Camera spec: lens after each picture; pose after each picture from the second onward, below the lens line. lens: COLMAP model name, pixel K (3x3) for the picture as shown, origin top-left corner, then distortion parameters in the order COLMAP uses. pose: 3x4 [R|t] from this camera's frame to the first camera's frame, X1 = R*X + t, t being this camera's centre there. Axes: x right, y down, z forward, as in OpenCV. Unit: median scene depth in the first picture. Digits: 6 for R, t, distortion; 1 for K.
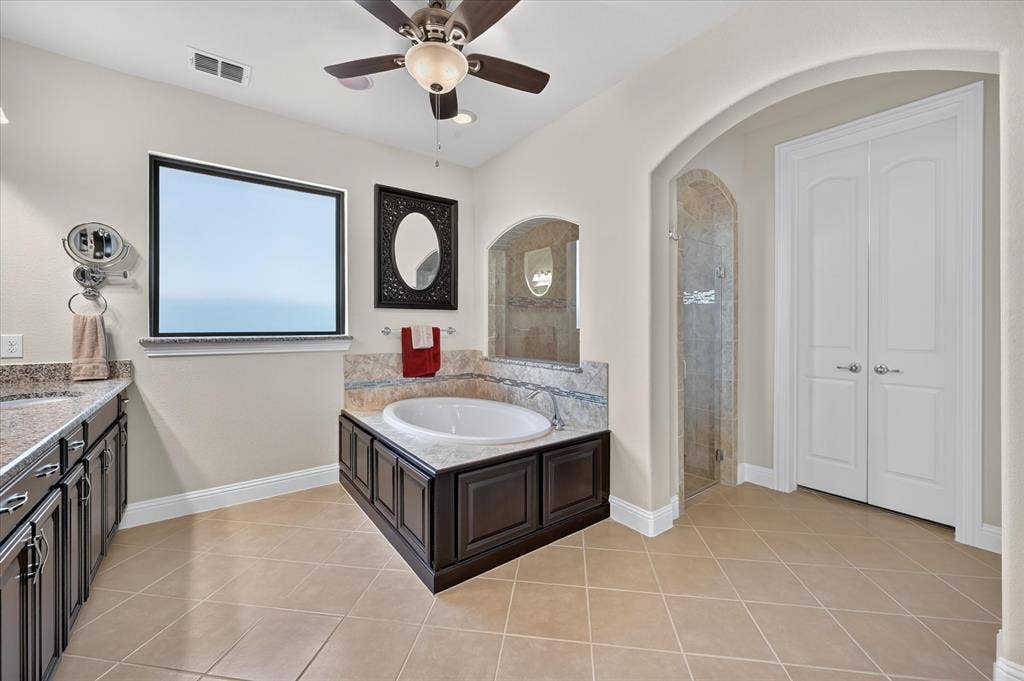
lens RADIAL K [[405.0, 0, 506.9], [0, 405.0, 329.9], [0, 0, 1]] dist [-0.001331, -0.000044]
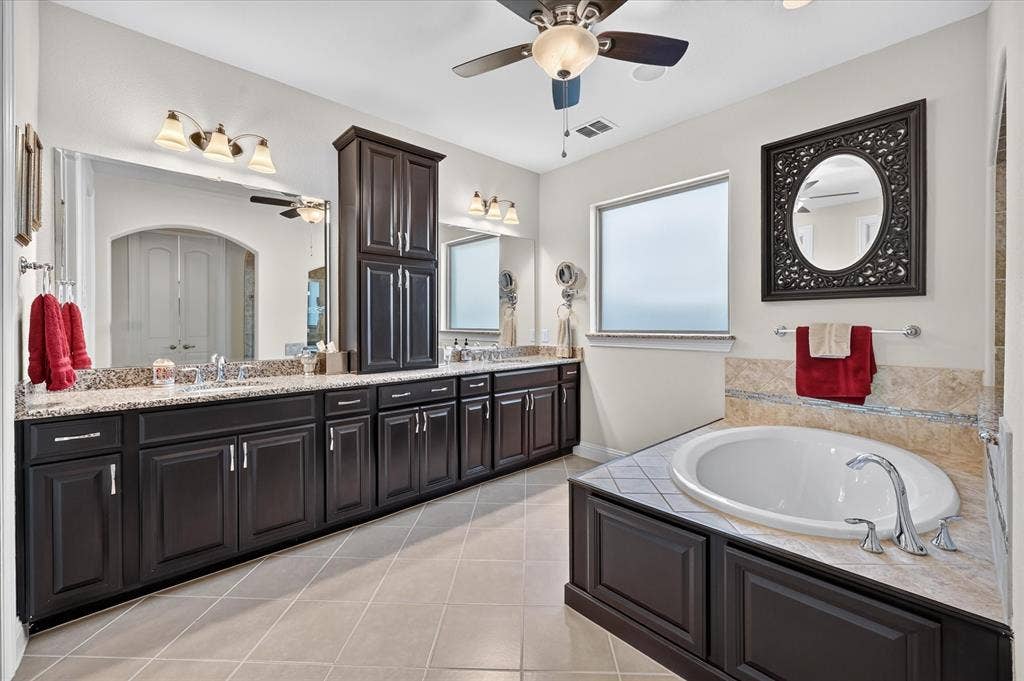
lens RADIAL K [[405.0, 0, 506.9], [0, 405.0, 329.9], [0, 0, 1]] dist [-0.001331, -0.000044]
pose [[0.104564, 0.011820, -0.994448, 0.419456], [-0.007847, 0.999908, 0.011060, -0.003792], [0.994487, 0.006647, 0.104647, 0.422667]]
